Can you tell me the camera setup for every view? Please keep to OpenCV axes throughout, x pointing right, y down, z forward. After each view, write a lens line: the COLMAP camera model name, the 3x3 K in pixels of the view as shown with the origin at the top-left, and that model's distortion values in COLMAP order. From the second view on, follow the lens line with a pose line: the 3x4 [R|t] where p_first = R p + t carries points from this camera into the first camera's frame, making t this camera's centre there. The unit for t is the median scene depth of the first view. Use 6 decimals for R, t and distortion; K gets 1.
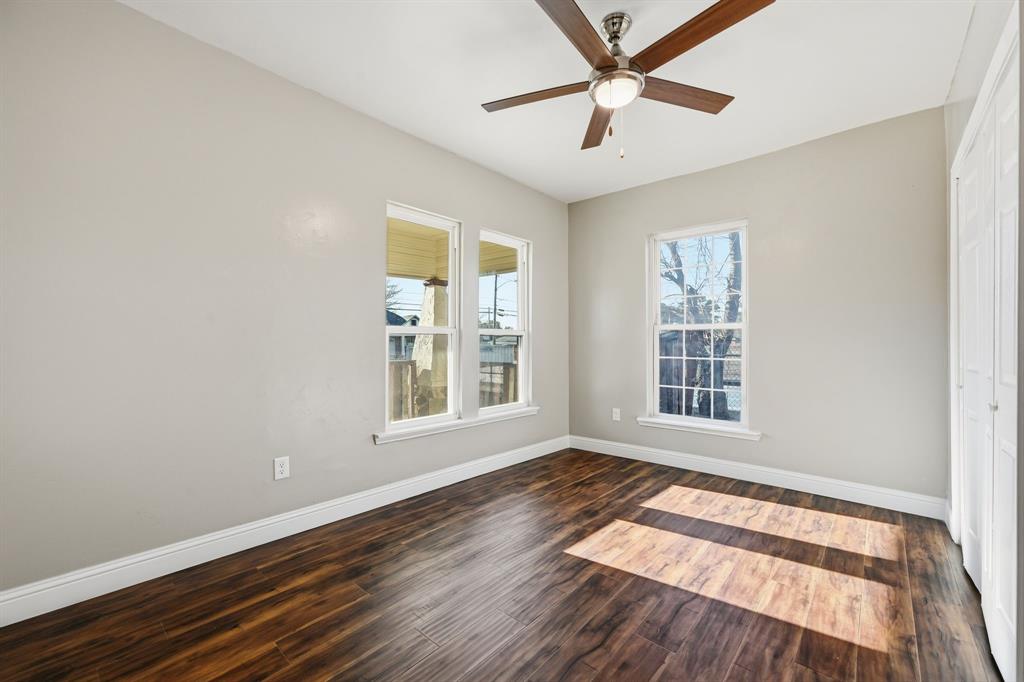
lens RADIAL K [[409.4, 0, 517.2], [0, 409.4, 344.5], [0, 0, 1]] dist [0.000218, 0.000246]
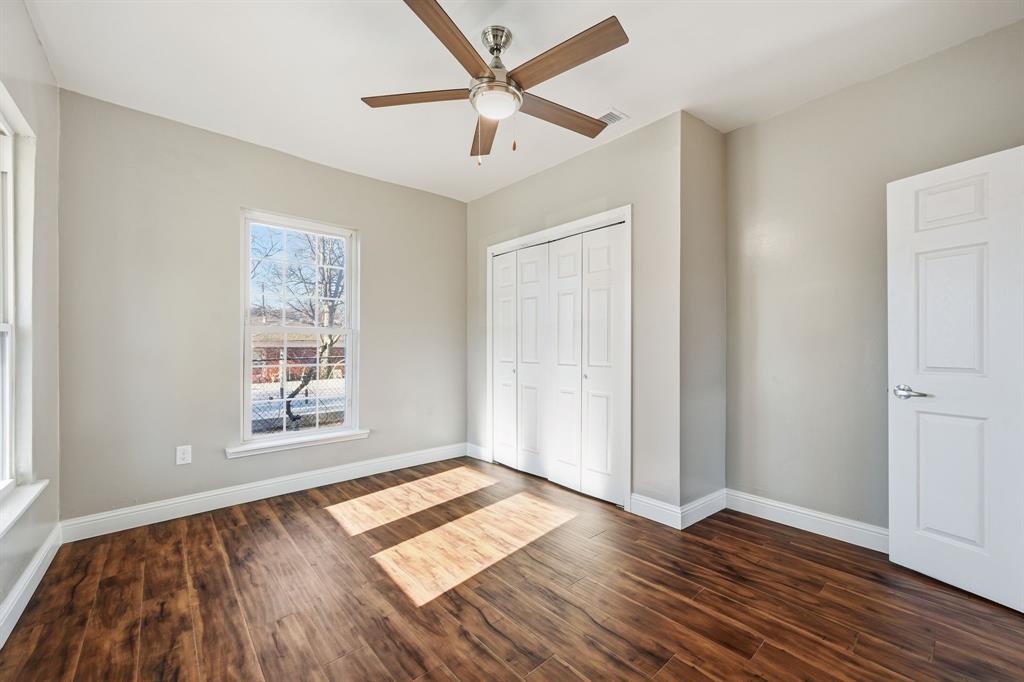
lens RADIAL K [[409.4, 0, 517.2], [0, 409.4, 344.5], [0, 0, 1]] dist [0.000218, 0.000246]
pose [[0.126755, 0.004752, 0.991923, -0.531217], [0.003936, 0.999978, -0.005294, -0.003515], [-0.991926, 0.004575, 0.126733, 0.563643]]
